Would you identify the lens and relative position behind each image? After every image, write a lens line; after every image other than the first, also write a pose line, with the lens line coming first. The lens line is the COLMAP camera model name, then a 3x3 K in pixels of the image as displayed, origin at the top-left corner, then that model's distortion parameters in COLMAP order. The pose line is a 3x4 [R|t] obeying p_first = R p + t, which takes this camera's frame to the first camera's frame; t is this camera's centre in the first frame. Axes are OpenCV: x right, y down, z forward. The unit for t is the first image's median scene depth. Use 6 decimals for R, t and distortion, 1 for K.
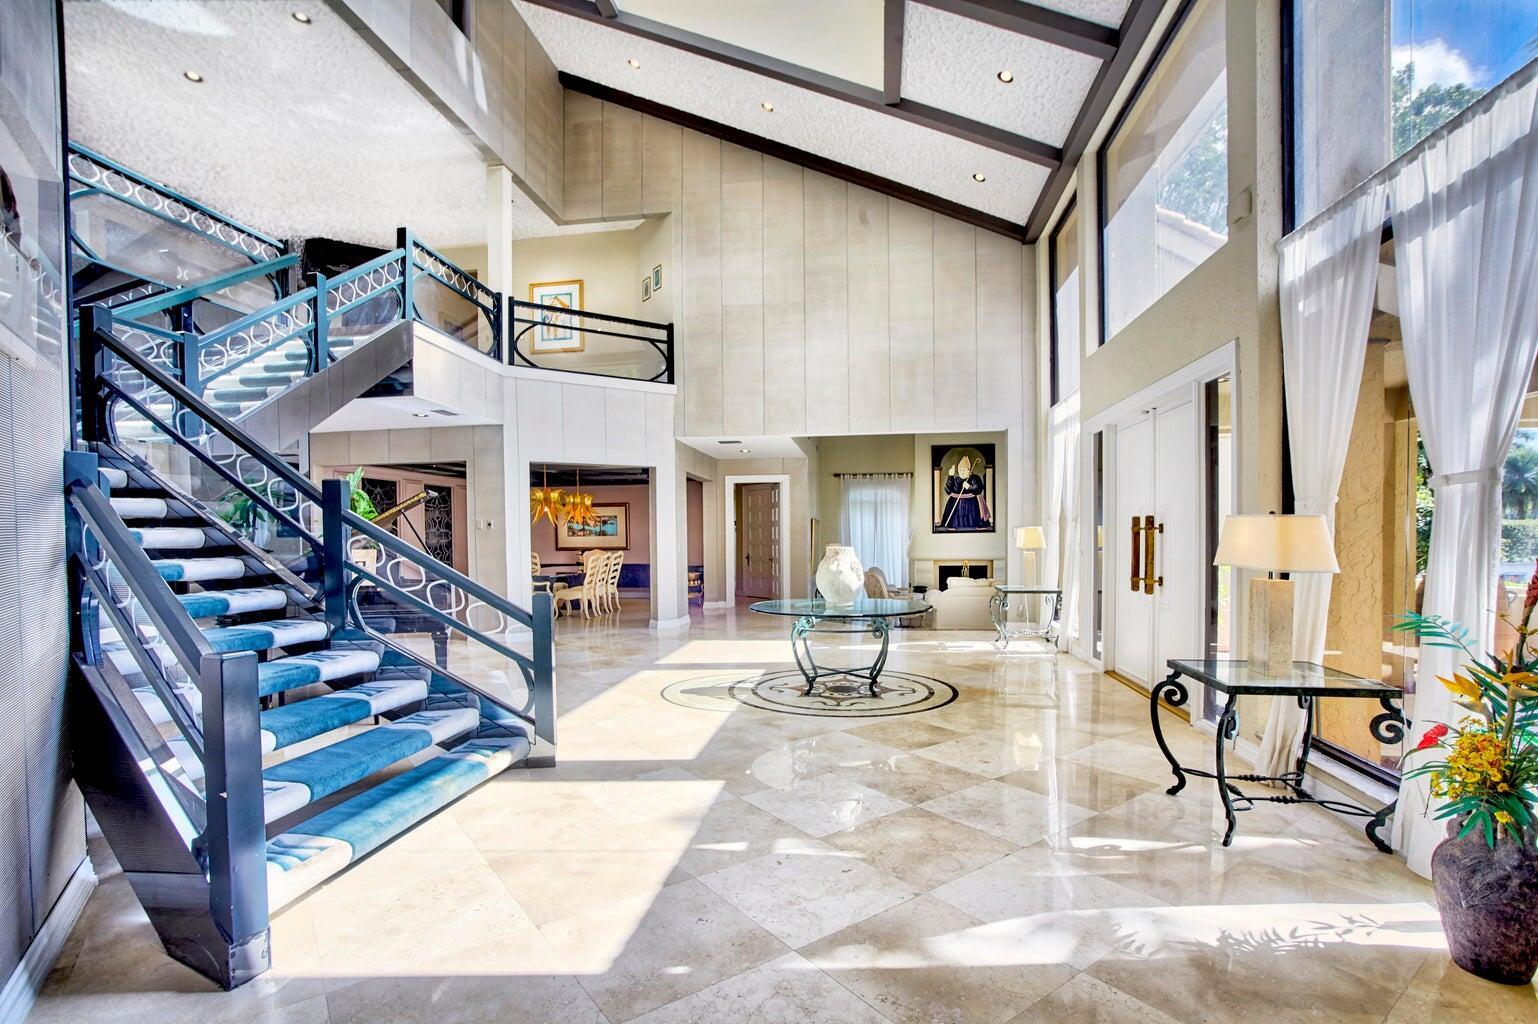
lens RADIAL K [[739.0, 0, 764.2], [0, 739.0, 533.8], [0, 0, 1]] dist [-0.000288, 0.000271]
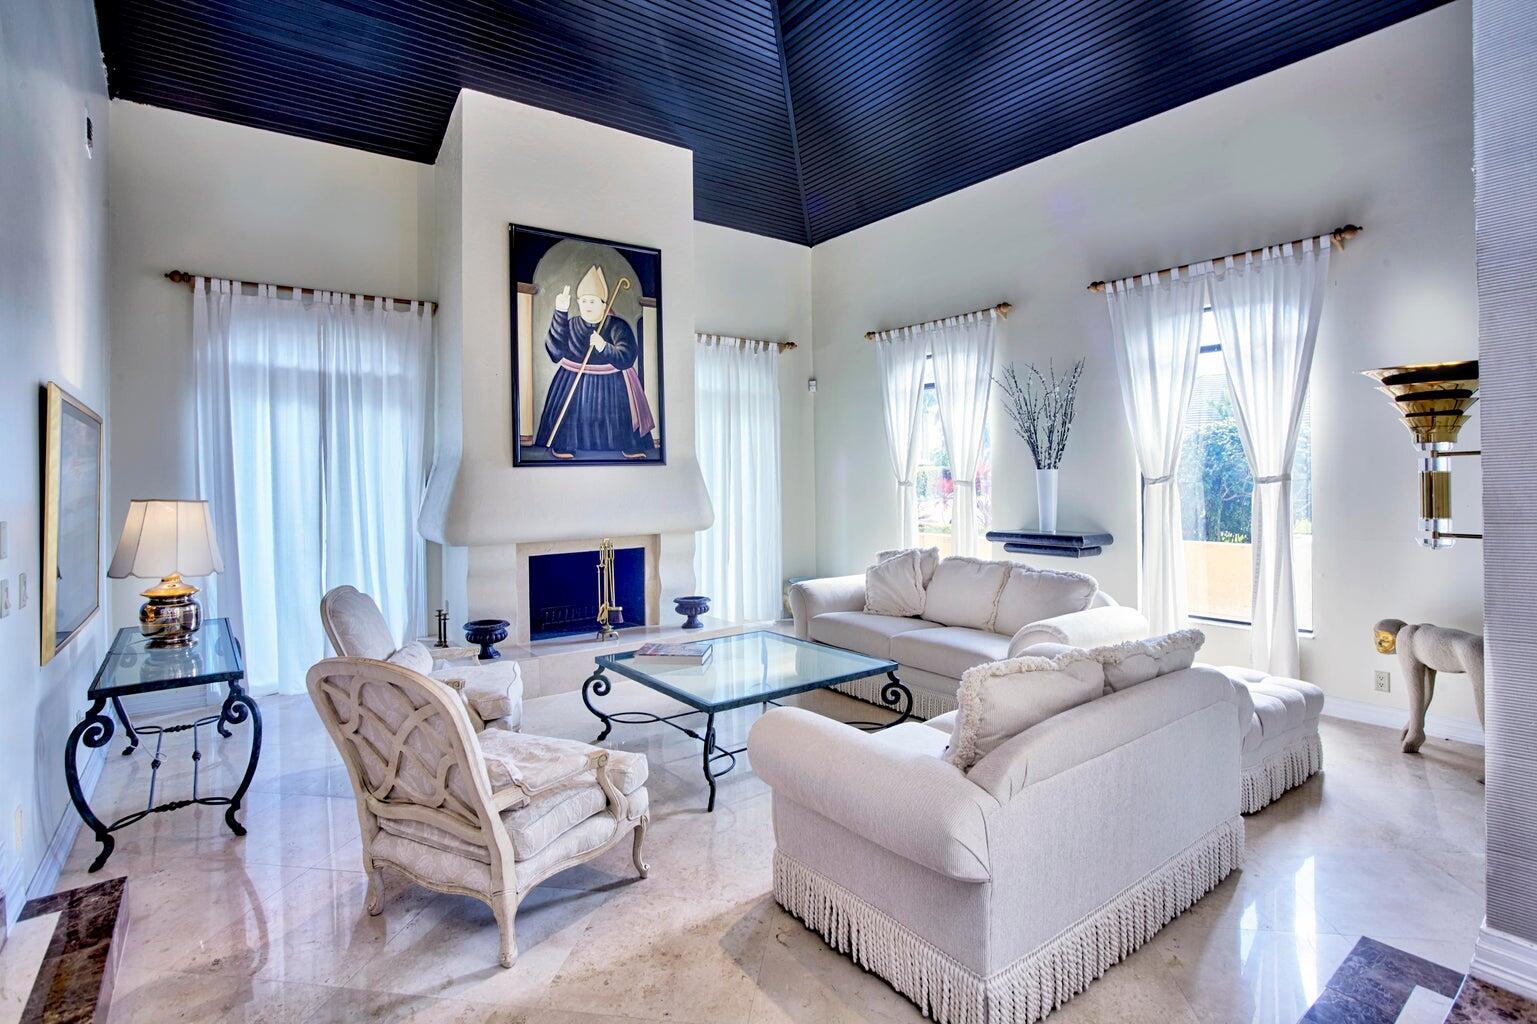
lens RADIAL K [[772.0, 0, 766.6], [0, 772.0, 488.4], [0, 0, 1]] dist [-0.001059, -0.000120]
pose [[0.735792, -0.015508, 0.677029, 0.107898], [0.006139, 0.999849, 0.016231, 0.008510], [-0.677179, -0.007786, 0.735777, 1.084329]]
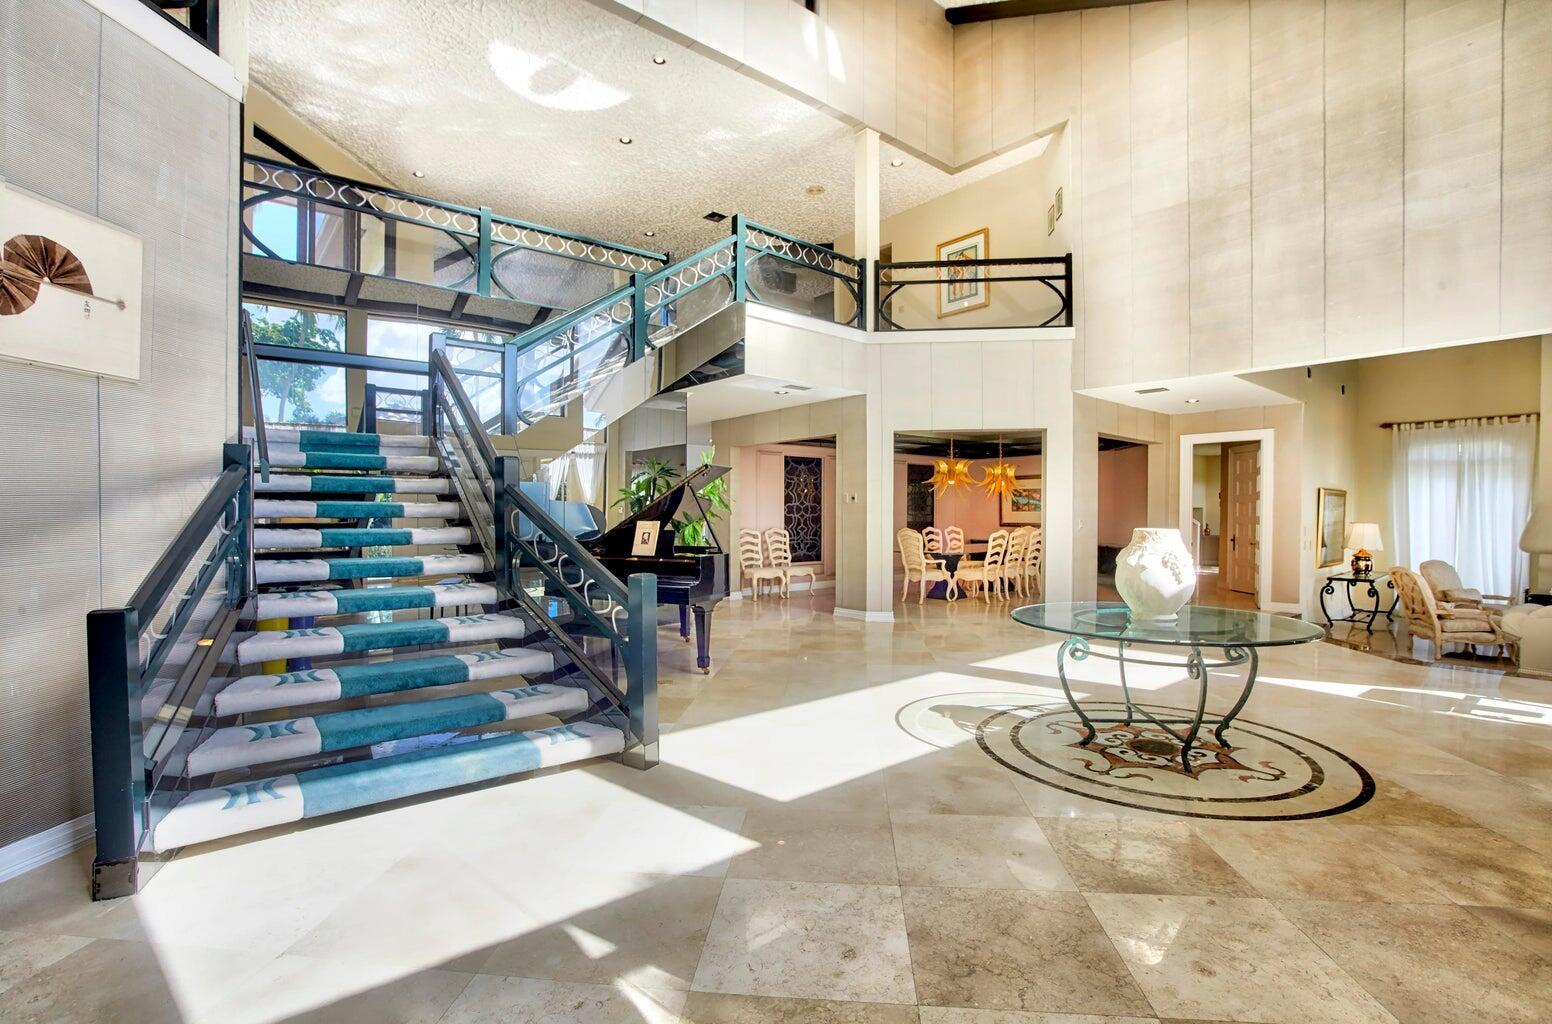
lens RADIAL K [[728.2, 0, 776.0], [0, 728.2, 512.0], [0, 0, 1]] dist [-0.018528, 0.000634]
pose [[0.758471, 0.007364, -0.651665, 0.188665], [-0.004741, 0.999972, 0.005782, 0.000657], [0.651690, -0.001296, 0.758485, 0.212907]]
